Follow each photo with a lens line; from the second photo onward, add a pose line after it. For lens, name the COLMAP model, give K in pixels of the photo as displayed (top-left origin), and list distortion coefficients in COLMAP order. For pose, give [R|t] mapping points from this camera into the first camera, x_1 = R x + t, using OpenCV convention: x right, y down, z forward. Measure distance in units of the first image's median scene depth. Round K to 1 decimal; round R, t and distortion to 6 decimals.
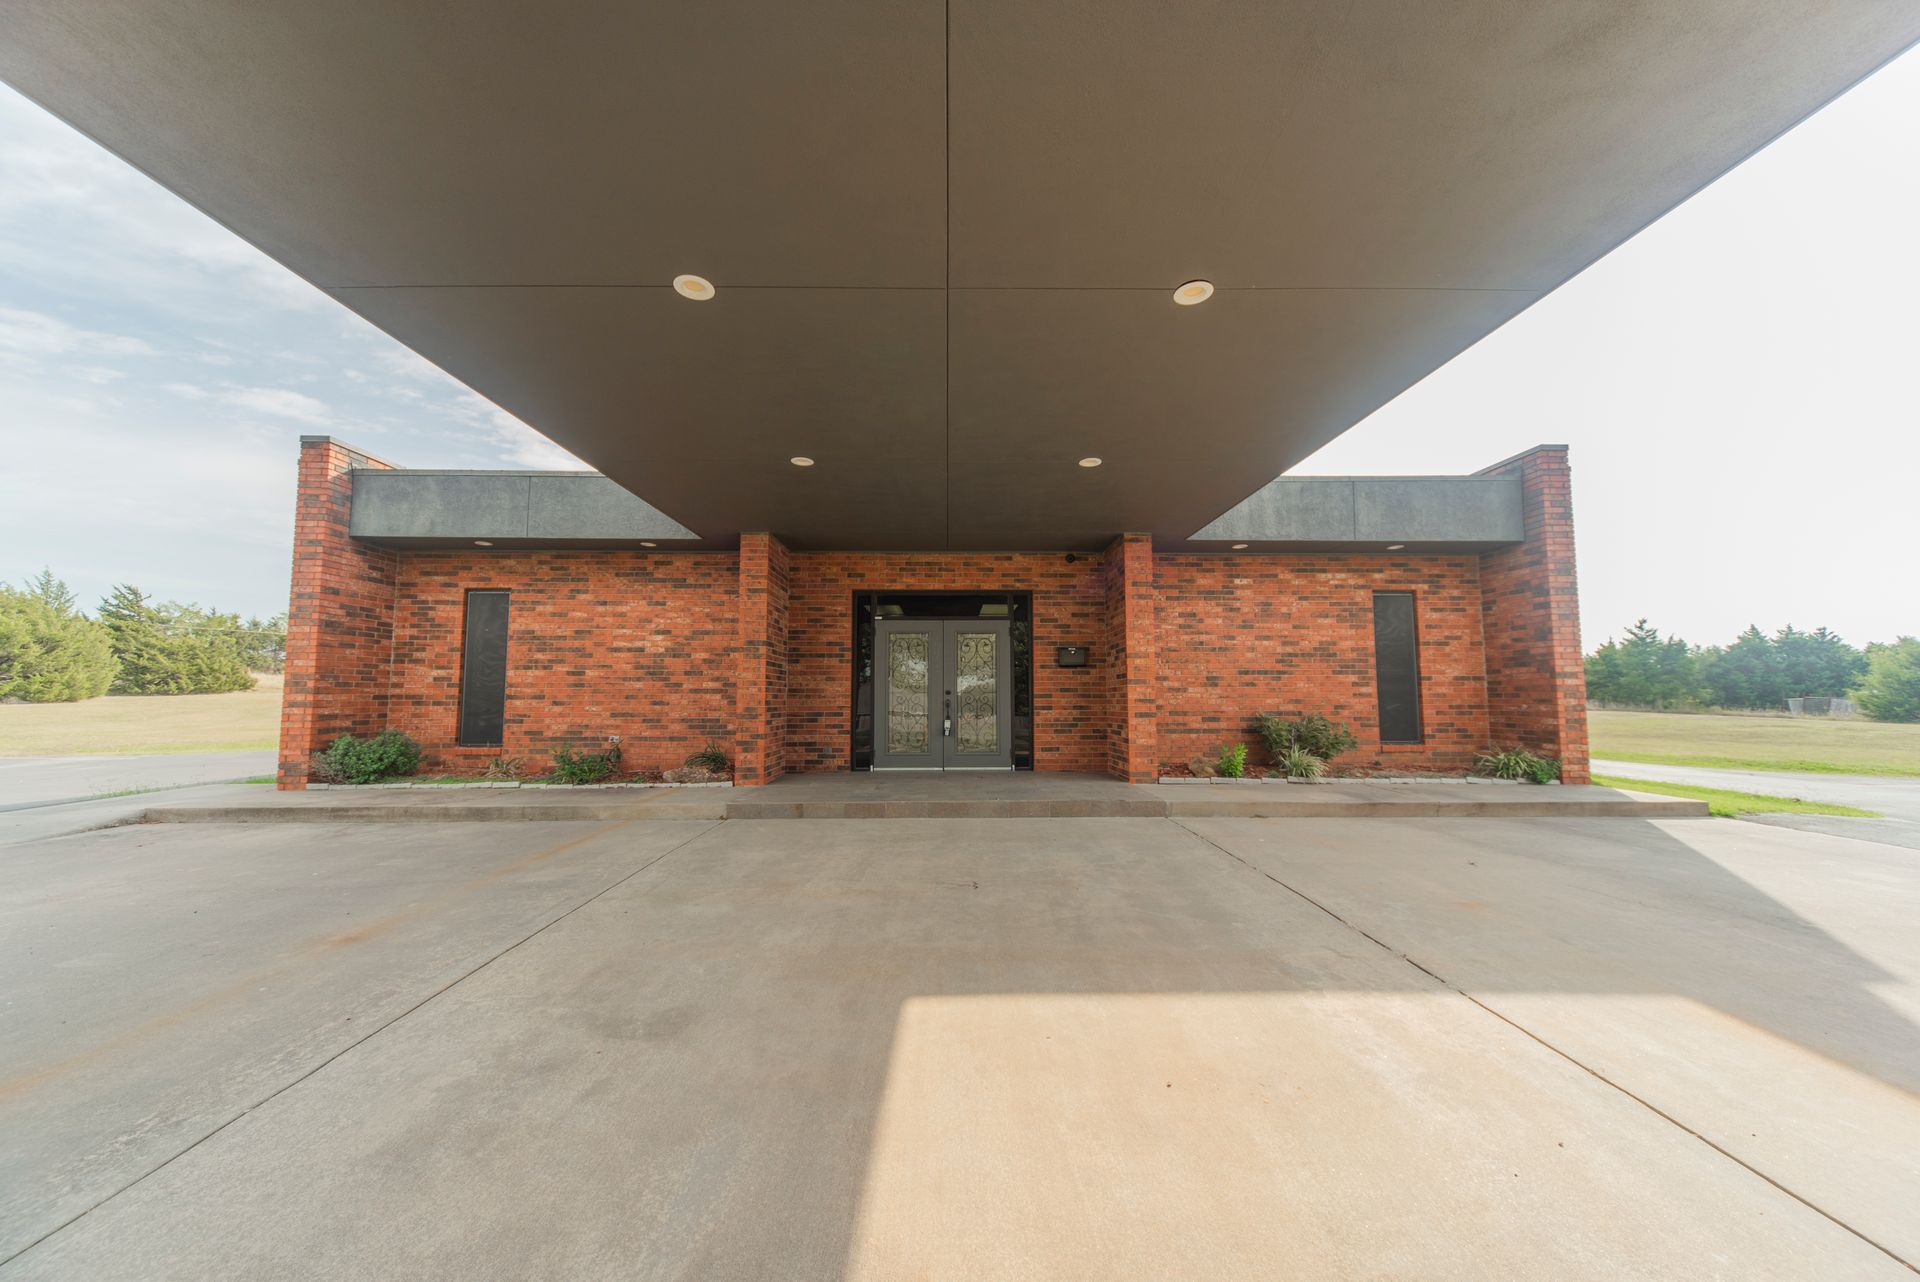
lens RADIAL K [[672.3, 0, 960.0], [0, 672.3, 641.0], [0, 0, 1]] dist [0.002478, 0.000065]
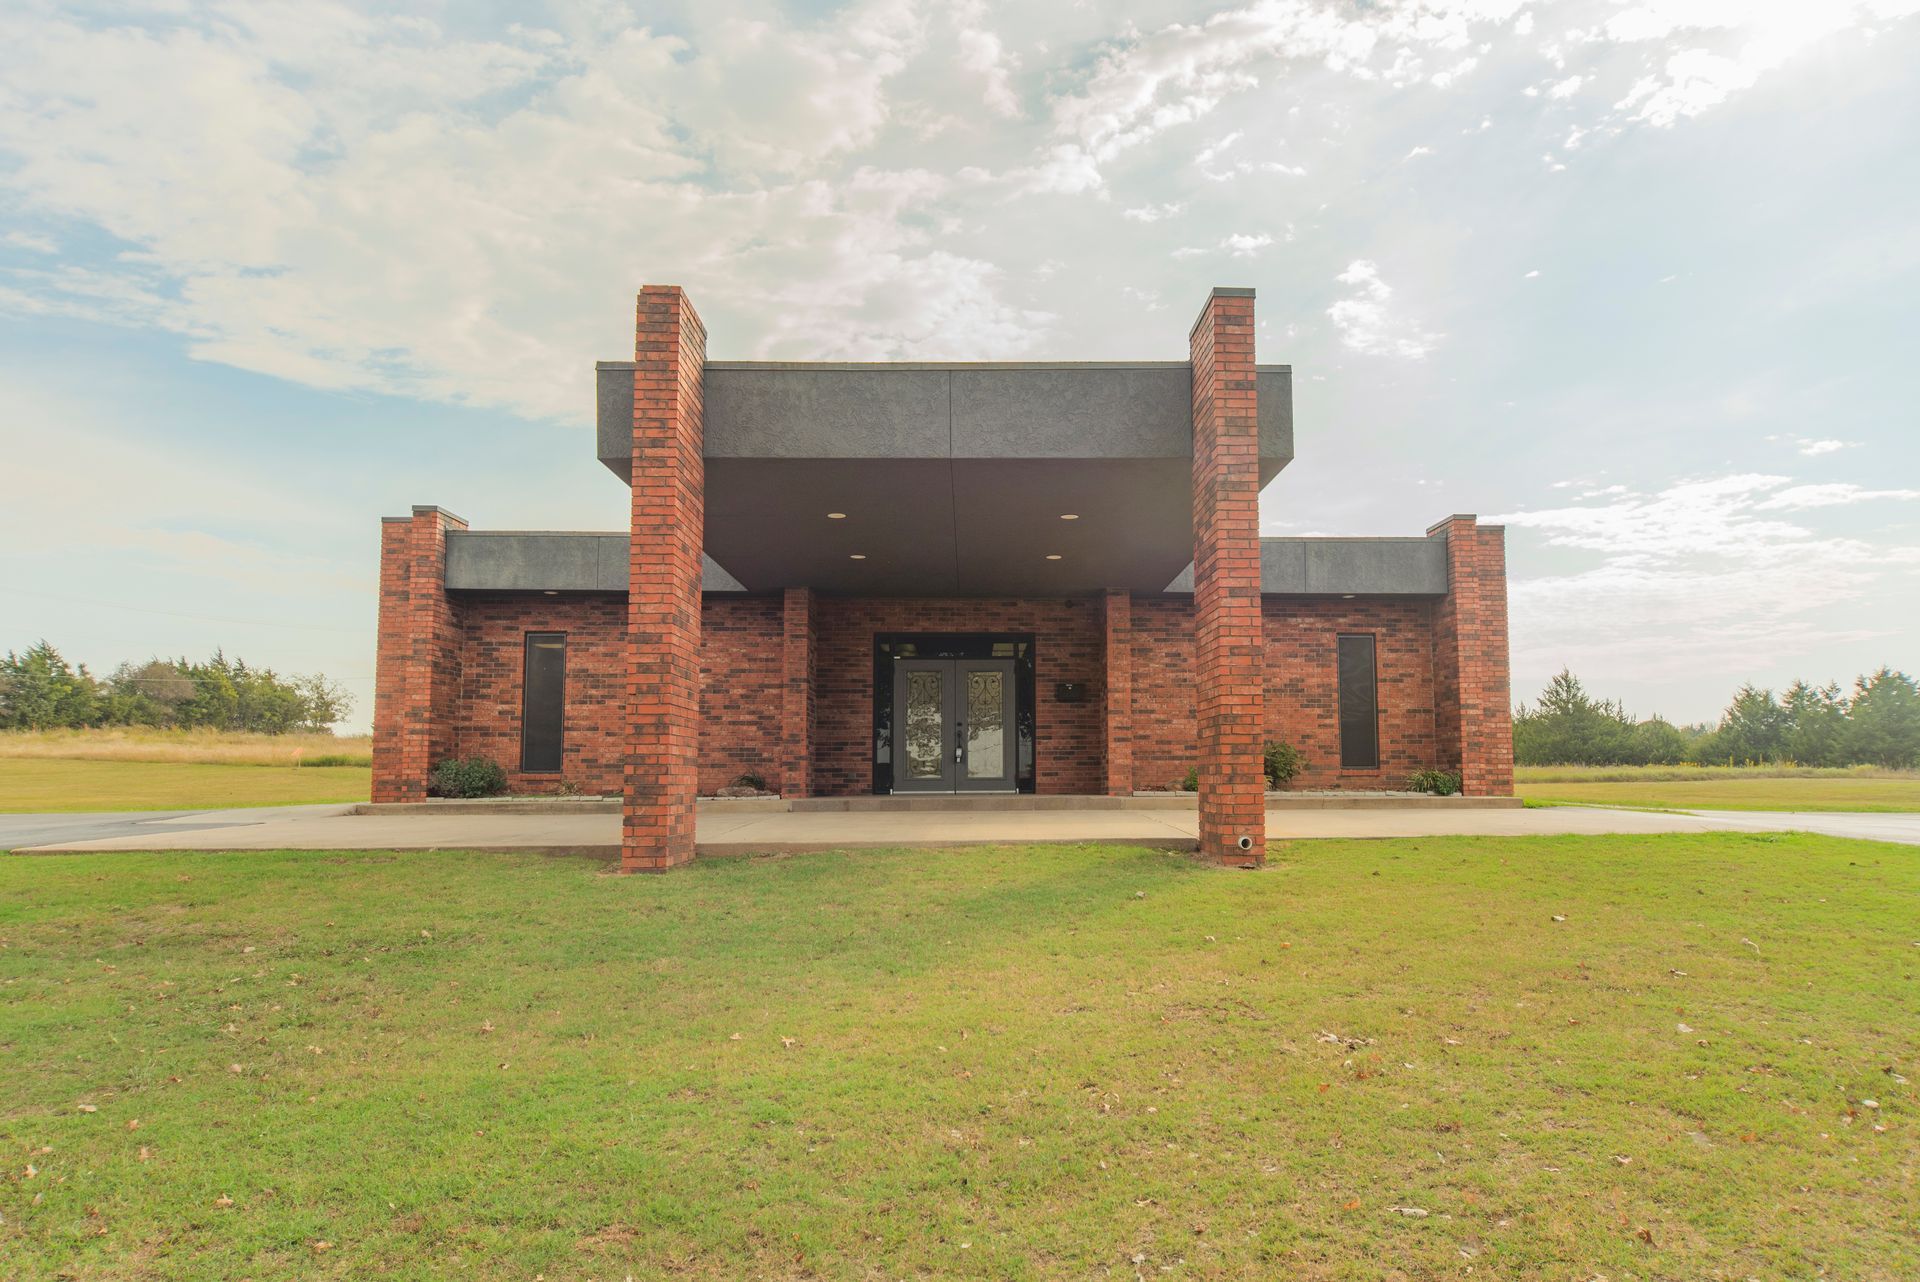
lens RADIAL K [[1354.8, 0, 1015.5], [0, 1354.8, 634.6], [0, 0, 1]] dist [0.001578, -0.000089]
pose [[0.999902, -0.000132, 0.014029, 0.044201], [0.000540, 0.999577, -0.029078, -0.007252], [-0.014020, 0.029083, 0.999479, -1.269483]]
